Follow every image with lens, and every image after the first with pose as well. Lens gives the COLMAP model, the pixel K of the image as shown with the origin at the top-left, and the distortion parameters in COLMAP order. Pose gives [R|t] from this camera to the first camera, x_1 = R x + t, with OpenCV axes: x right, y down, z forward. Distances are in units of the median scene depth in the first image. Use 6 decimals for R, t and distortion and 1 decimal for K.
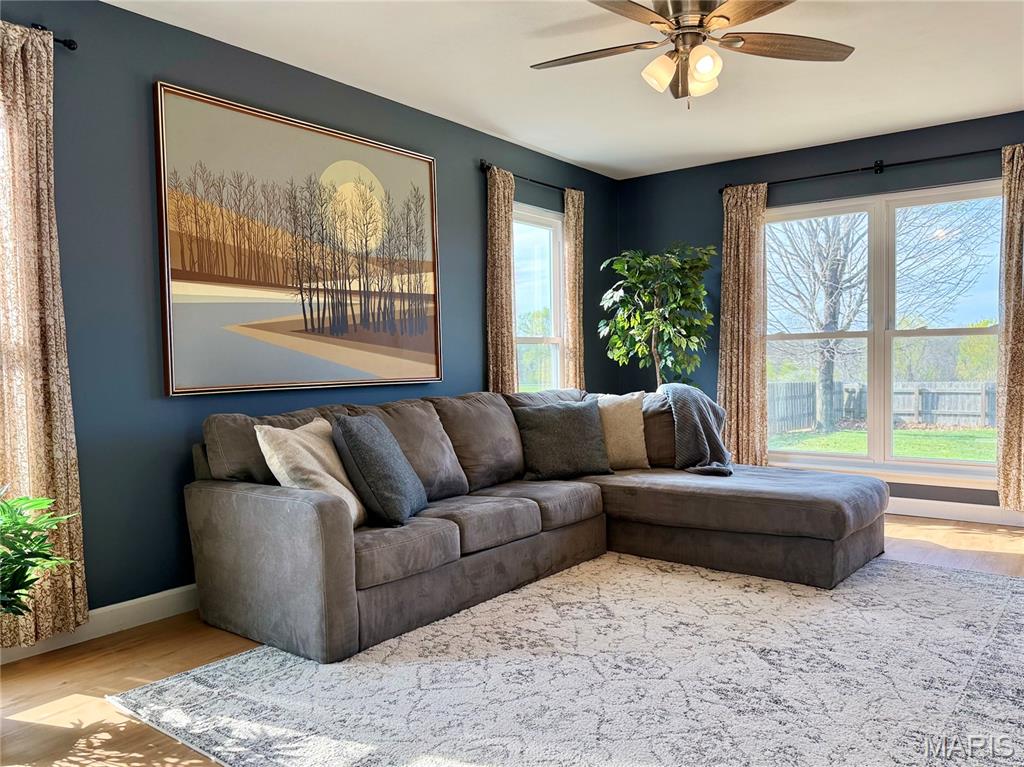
lens RADIAL K [[770.9, 0, 508.3], [0, 770.9, 394.0], [0, 0, 1]] dist [0.007397, -0.029675]
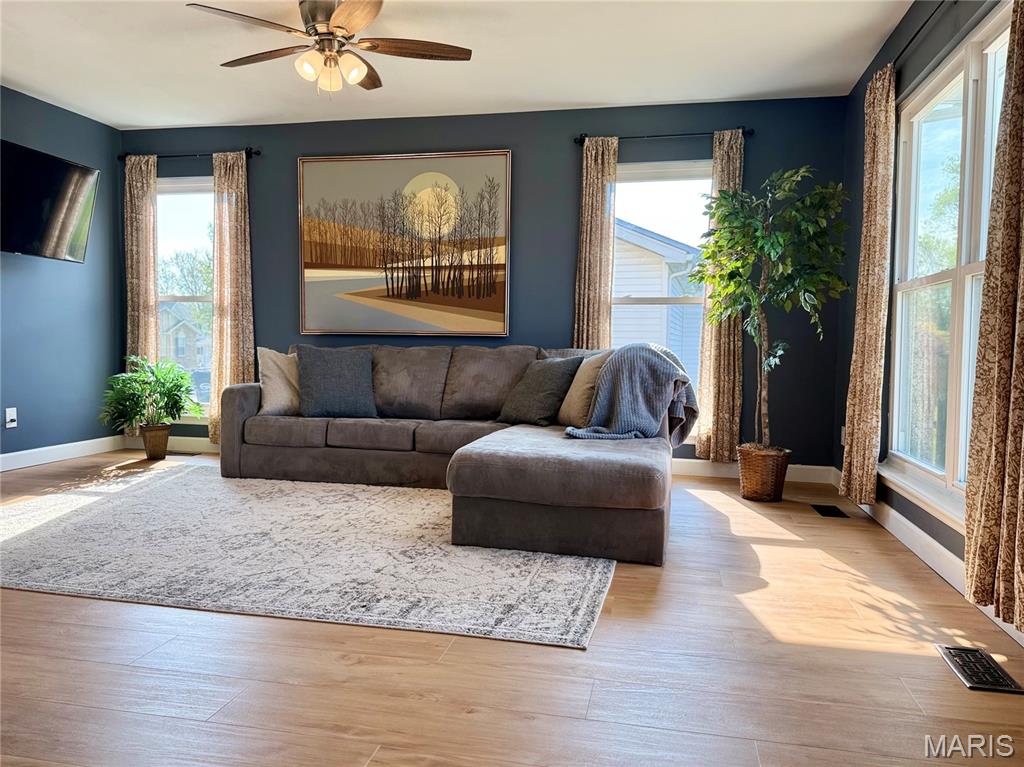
lens RADIAL K [[741.3, 0, 511.7], [0, 741.3, 384.7], [0, 0, 1]] dist [0.006552, 0.002743]
pose [[0.445188, 0.072837, -0.892470, 1.091565], [-0.061857, 0.996807, 0.050496, 0.001331], [0.893298, 0.032725, 0.448272, 0.555026]]
